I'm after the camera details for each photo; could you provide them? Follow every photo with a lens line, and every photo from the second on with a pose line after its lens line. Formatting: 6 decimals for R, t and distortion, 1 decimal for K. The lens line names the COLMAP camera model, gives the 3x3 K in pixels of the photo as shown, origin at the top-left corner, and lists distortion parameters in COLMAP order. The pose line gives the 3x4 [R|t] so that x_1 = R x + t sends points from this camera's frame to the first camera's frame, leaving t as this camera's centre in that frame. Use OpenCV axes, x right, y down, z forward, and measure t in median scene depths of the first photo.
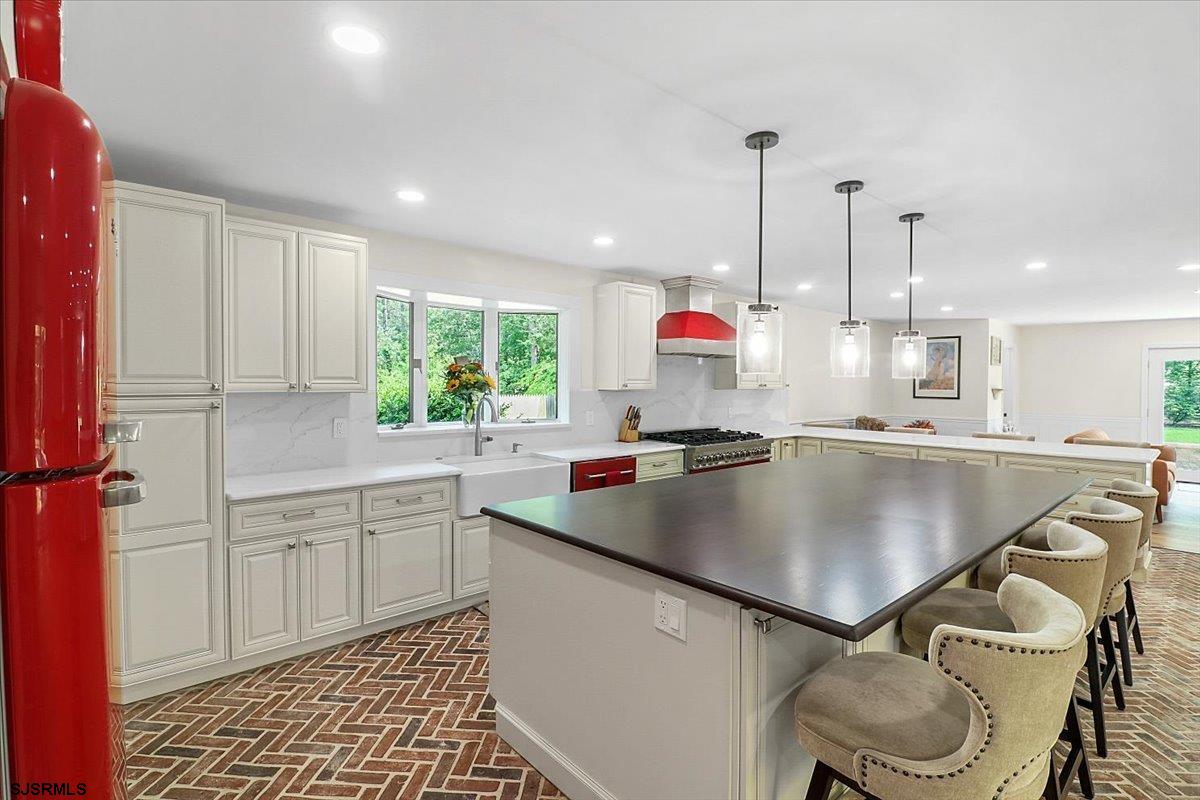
lens RADIAL K [[560.0, 0, 595.9], [0, 560.0, 393.4], [0, 0, 1]] dist [-0.010570, -0.000351]
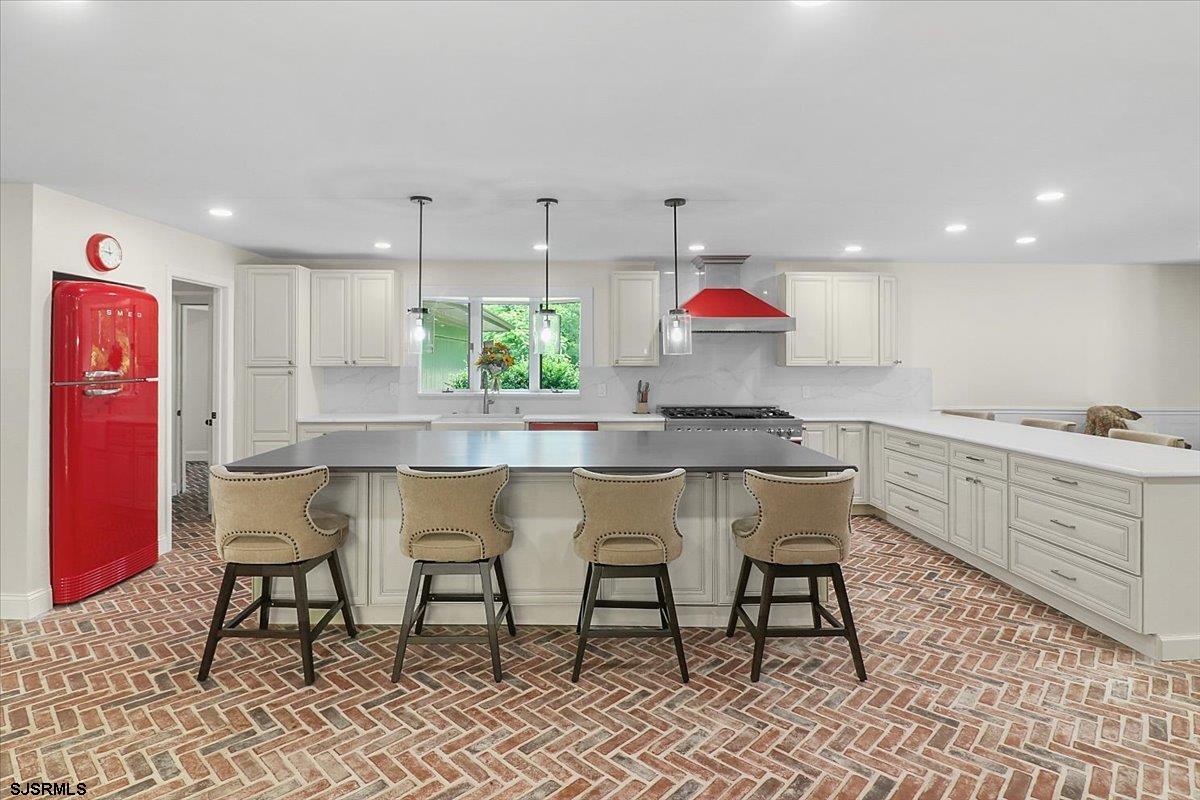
lens RADIAL K [[635.1, 0, 598.6], [0, 635.1, 354.4], [0, 0, 1]] dist [-0.013540, 0.000016]
pose [[0.772871, -0.009115, -0.634498, 0.794767], [-0.009405, 0.999622, -0.025816, 0.003568], [0.634494, 0.025920, 0.772493, -0.013053]]
